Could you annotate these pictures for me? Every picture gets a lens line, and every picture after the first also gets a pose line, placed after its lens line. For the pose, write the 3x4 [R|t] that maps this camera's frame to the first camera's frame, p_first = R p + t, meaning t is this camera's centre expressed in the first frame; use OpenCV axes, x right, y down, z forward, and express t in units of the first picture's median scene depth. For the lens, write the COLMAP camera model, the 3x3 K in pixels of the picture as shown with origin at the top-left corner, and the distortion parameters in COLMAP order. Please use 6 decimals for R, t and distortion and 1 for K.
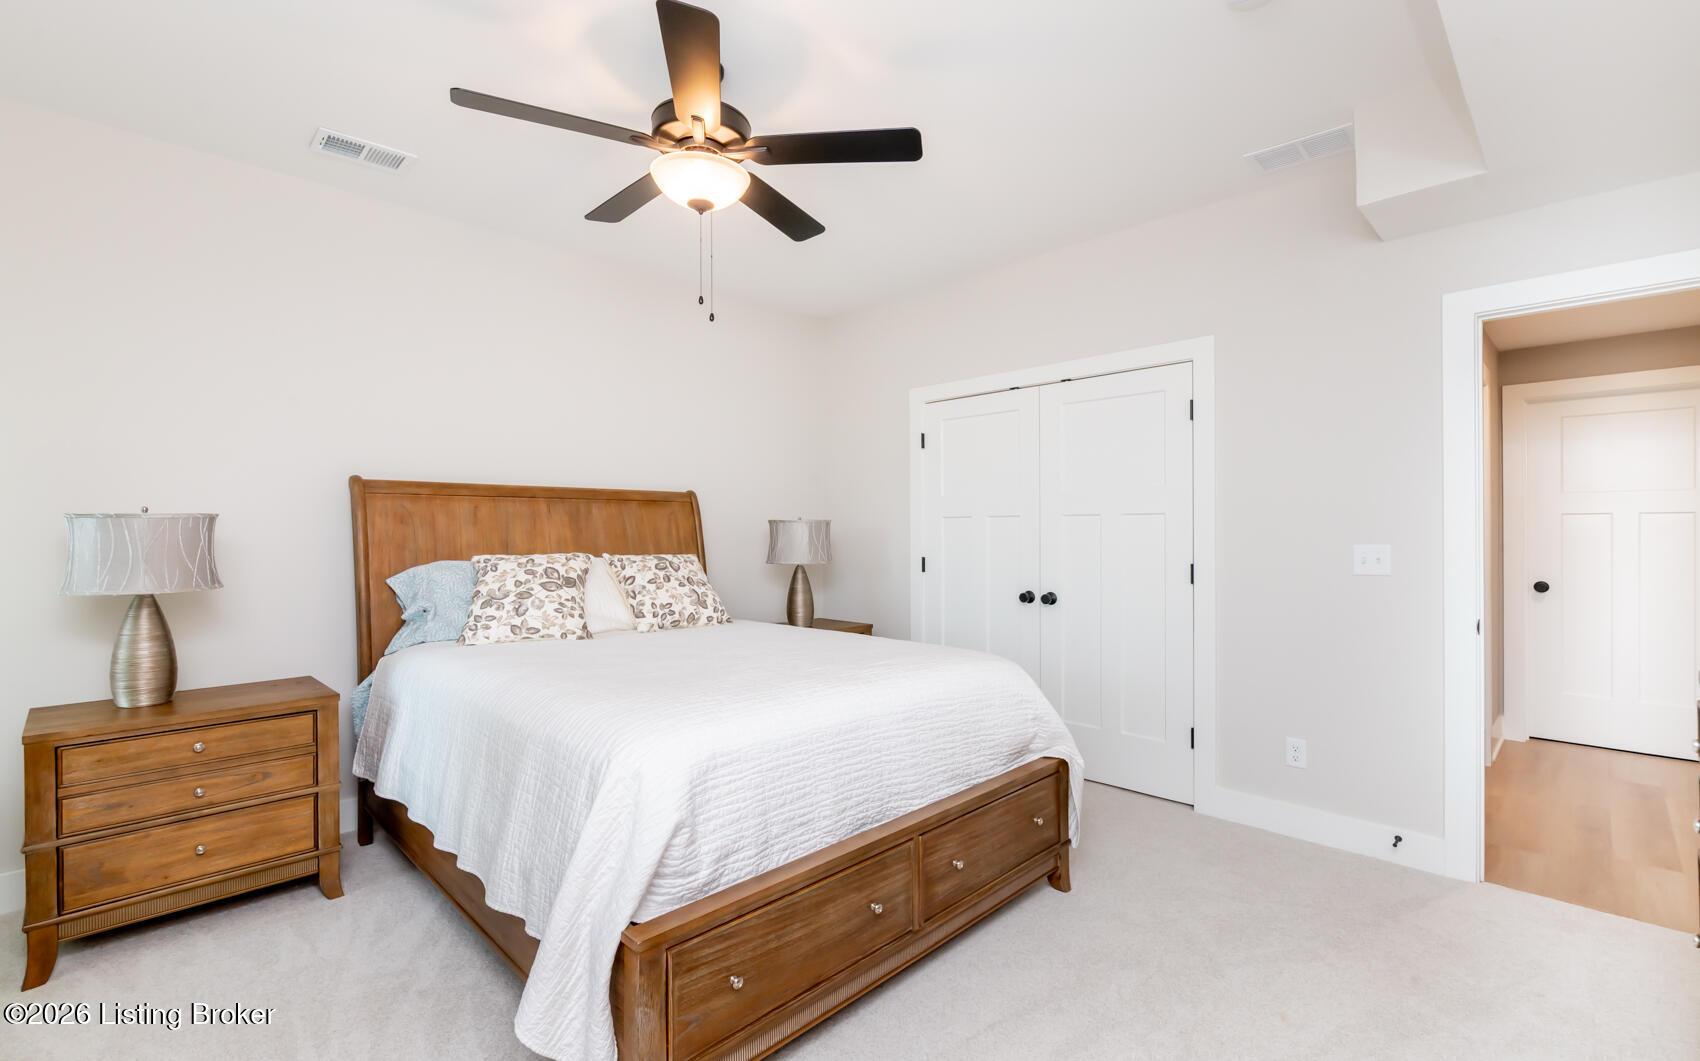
lens RADIAL K [[746.8, 0, 864.2], [0, 746.8, 531.9], [0, 0, 1]] dist [-0.001252, 0.000826]
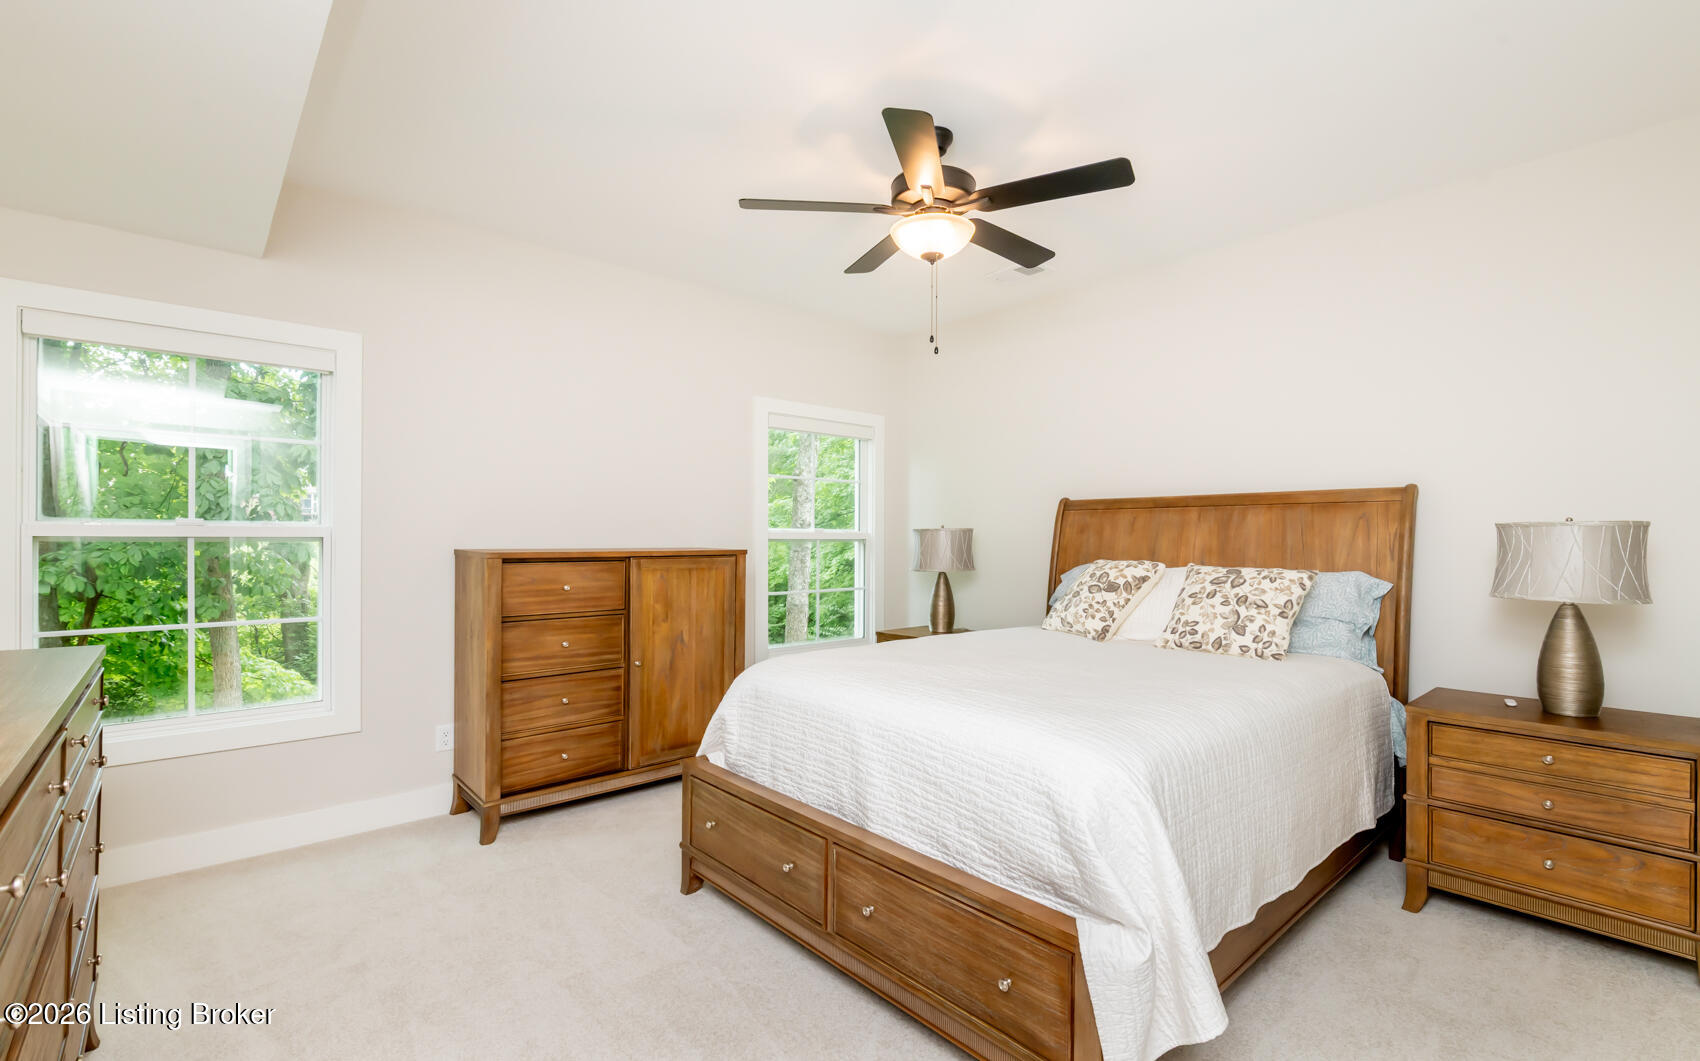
lens RADIAL K [[746.8, 0, 863.9], [0, 746.8, 536.2], [0, 0, 1]] dist [-0.001252, 0.000826]
pose [[-0.053881, -0.000079, -0.998547, 0.643327], [-0.007235, 0.999974, 0.000312, -0.003065], [0.998521, 0.007242, -0.053880, 0.654308]]
